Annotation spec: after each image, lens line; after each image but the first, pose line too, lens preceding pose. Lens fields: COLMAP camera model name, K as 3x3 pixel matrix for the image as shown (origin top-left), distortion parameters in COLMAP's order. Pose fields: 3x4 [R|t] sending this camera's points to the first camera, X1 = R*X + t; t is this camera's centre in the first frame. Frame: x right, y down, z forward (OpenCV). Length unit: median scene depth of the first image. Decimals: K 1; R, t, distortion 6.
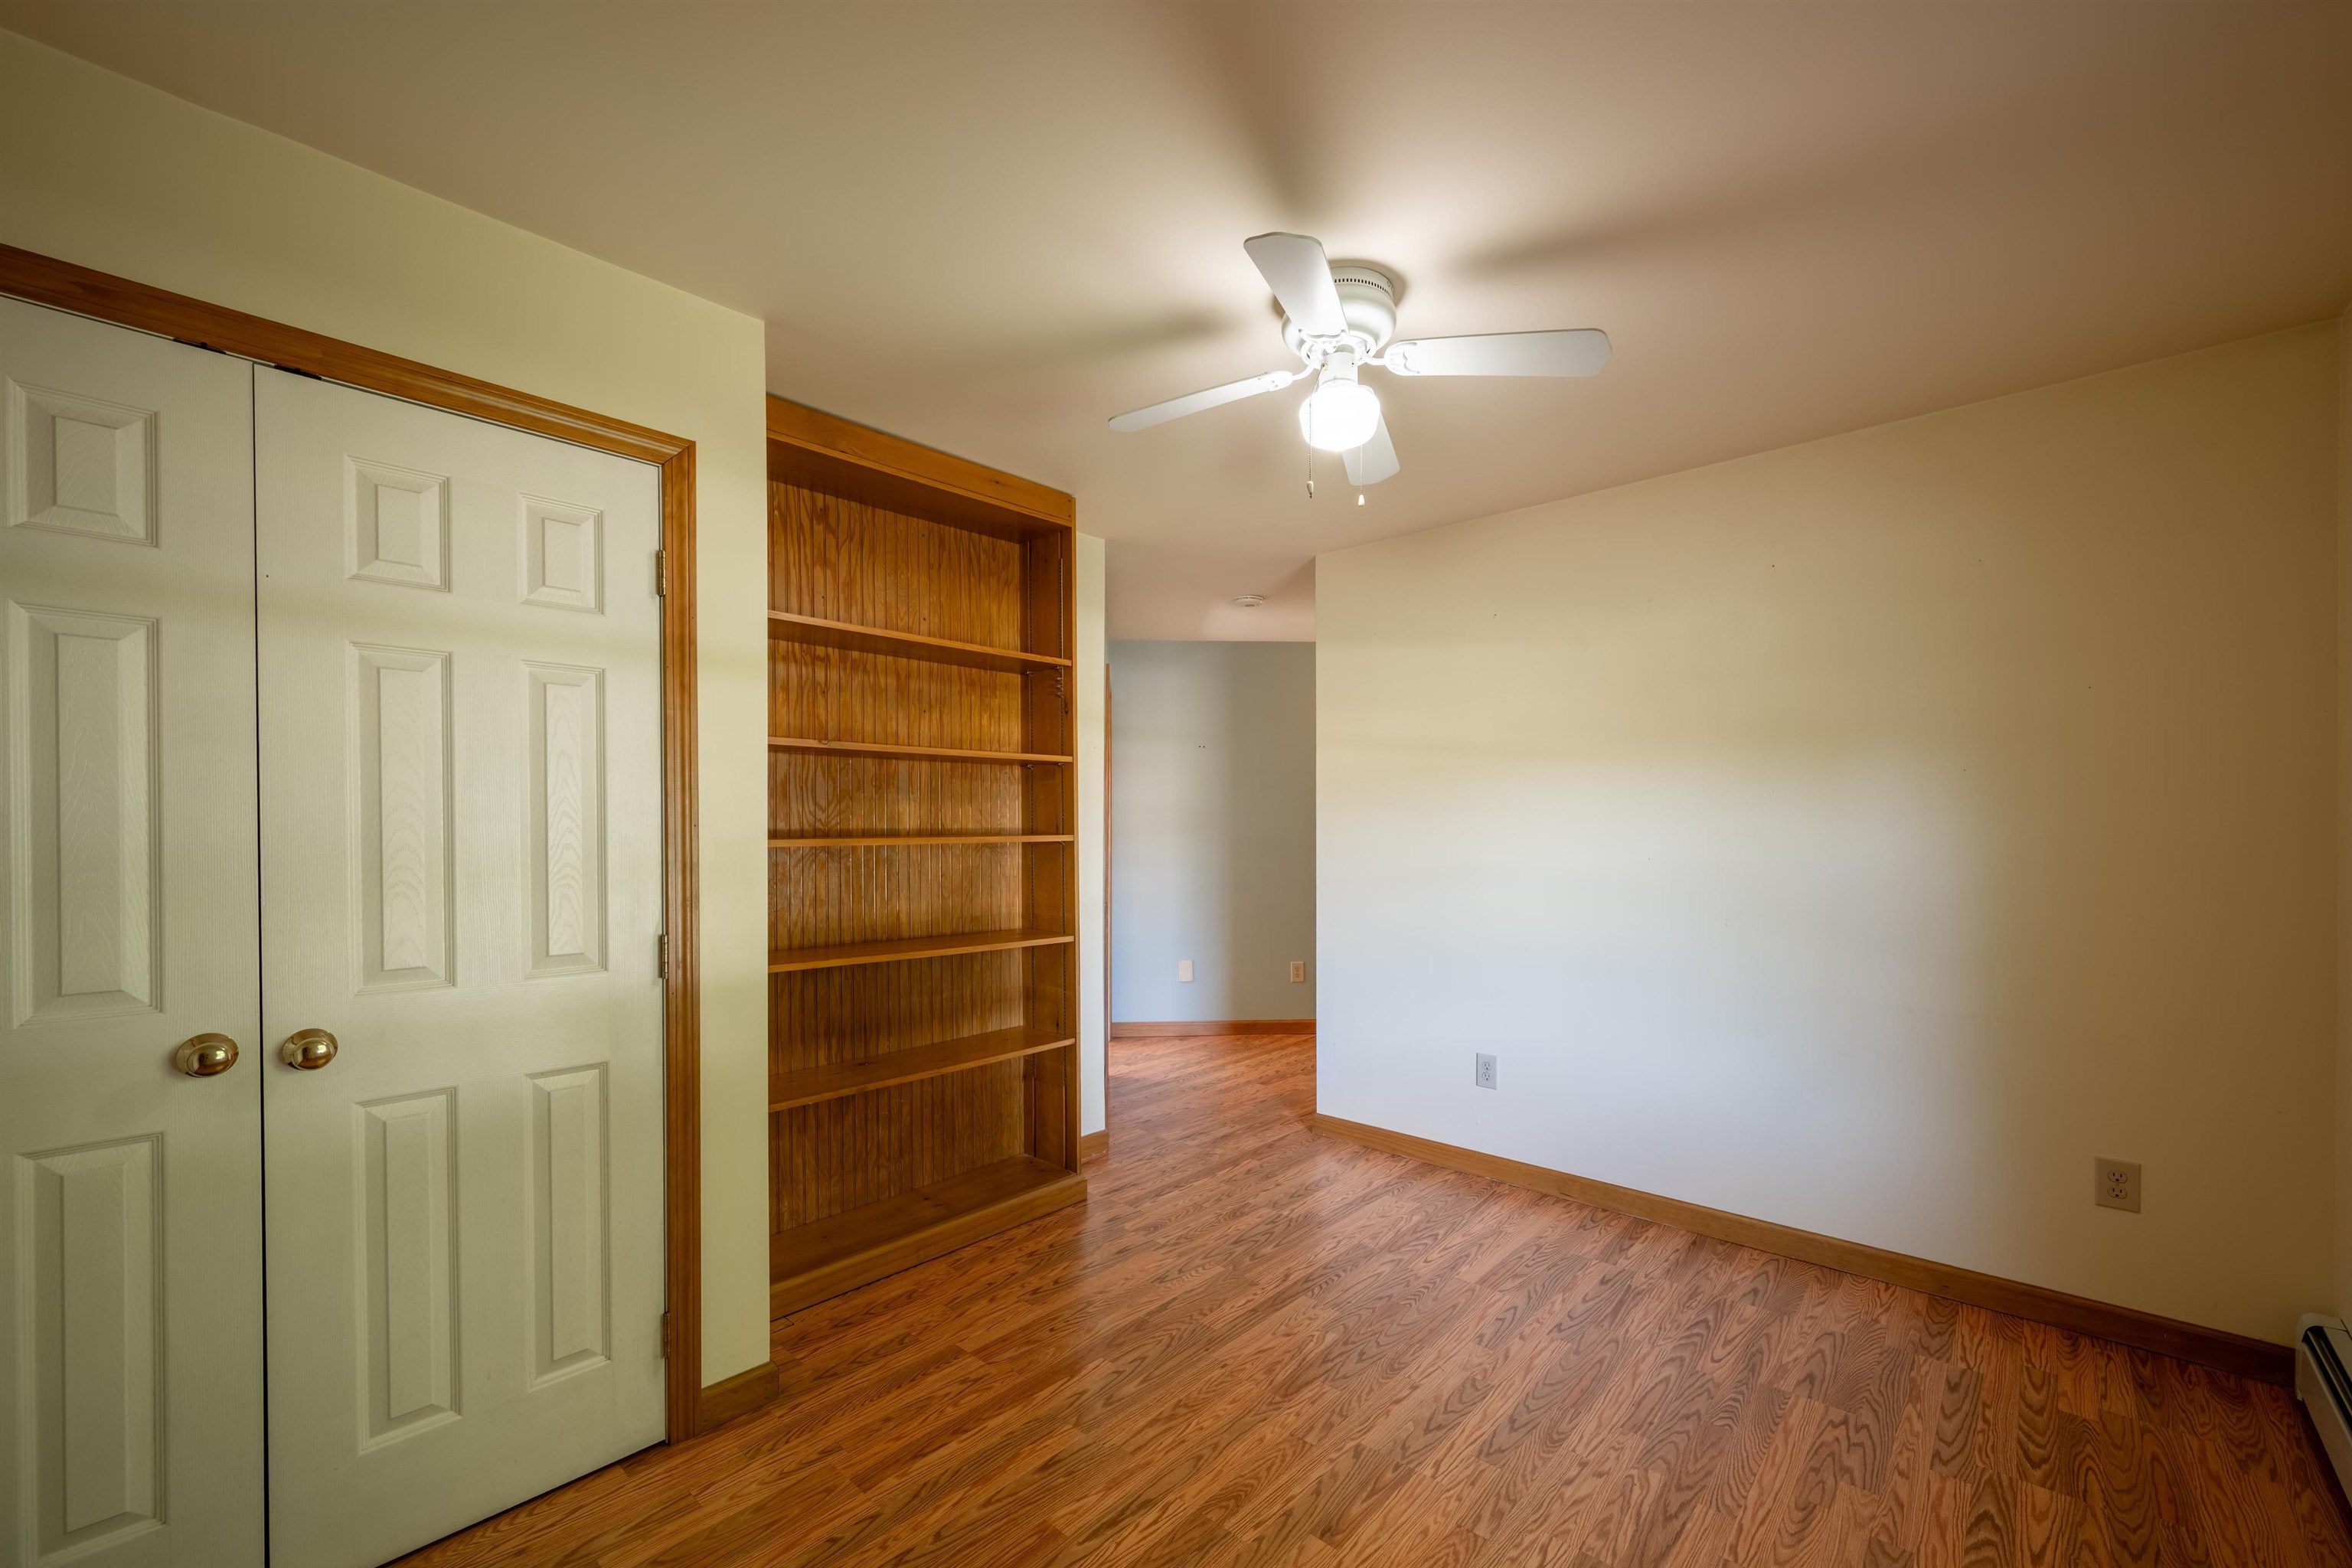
lens RADIAL K [[957.5, 0, 1181.7], [0, 957.5, 823.8], [0, 0, 1]] dist [-0.001110, -0.000435]
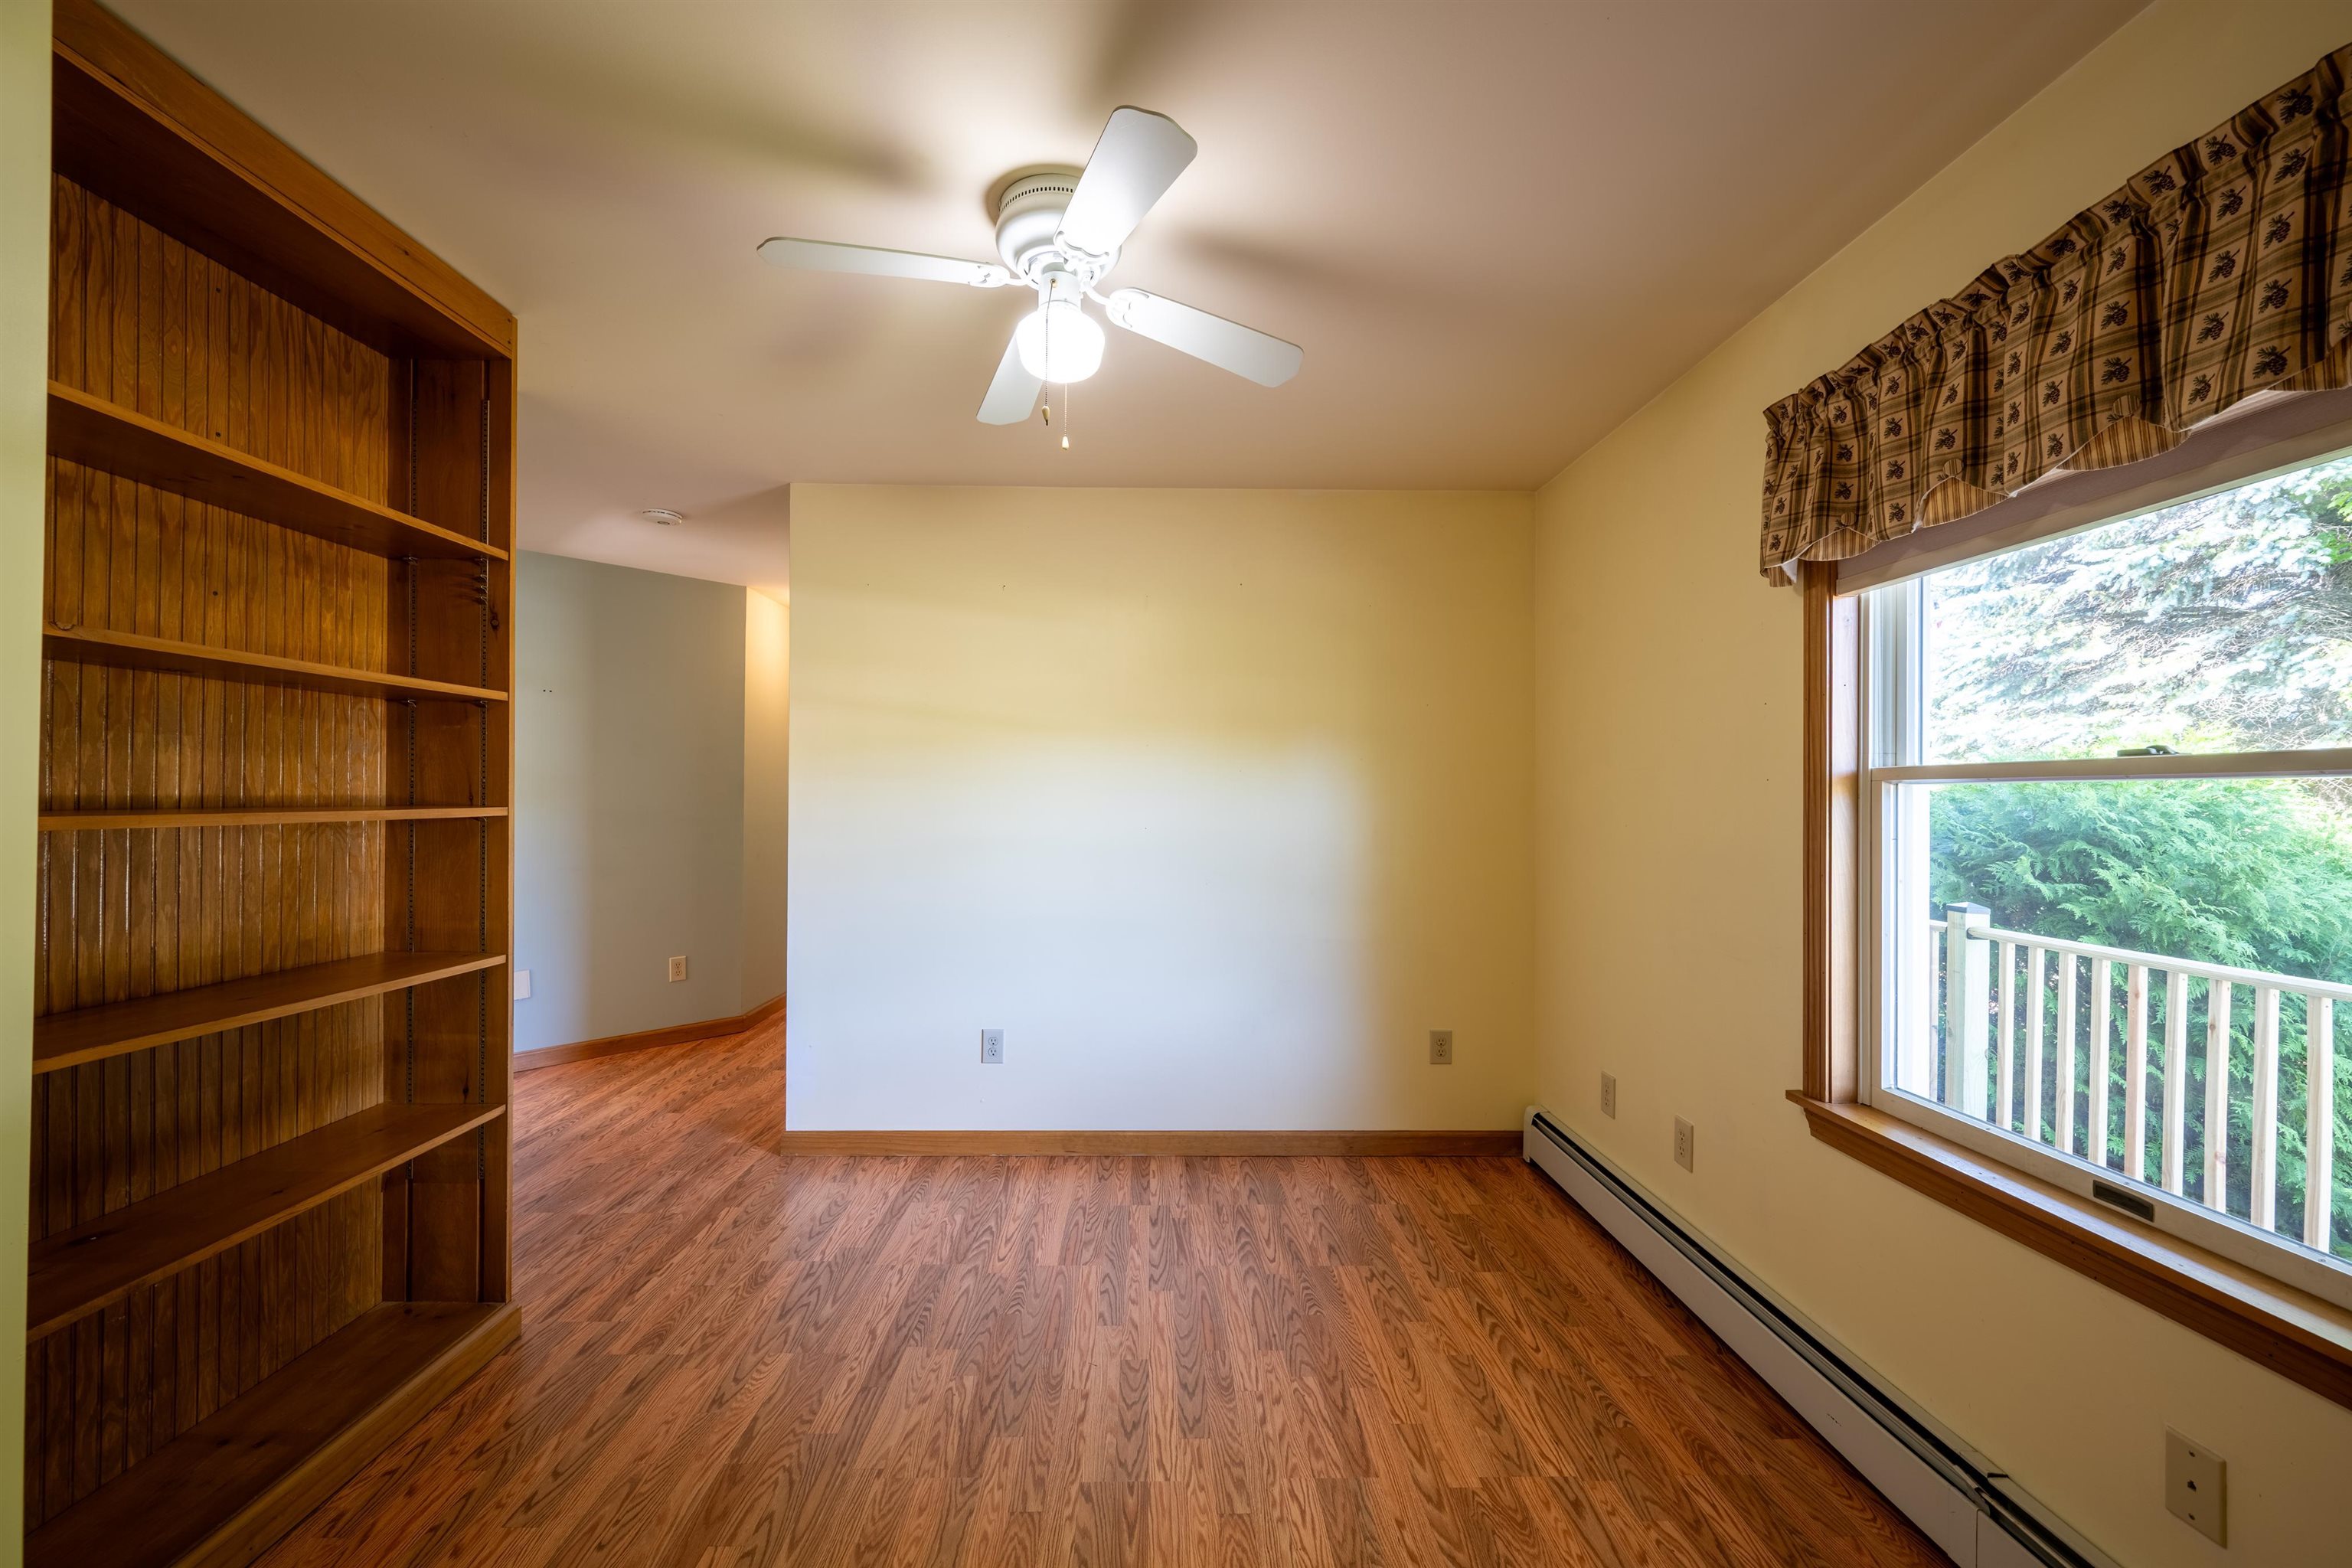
lens RADIAL K [[933.6, 0, 1186.6], [0, 933.6, 784.6], [0, 0, 1]] dist [-0.000079, -0.000249]
pose [[0.723909, 0.015748, 0.689716, -0.232487], [-0.009261, 0.999871, -0.013110, -0.000228], [-0.689833, 0.003103, 0.723962, 0.189397]]
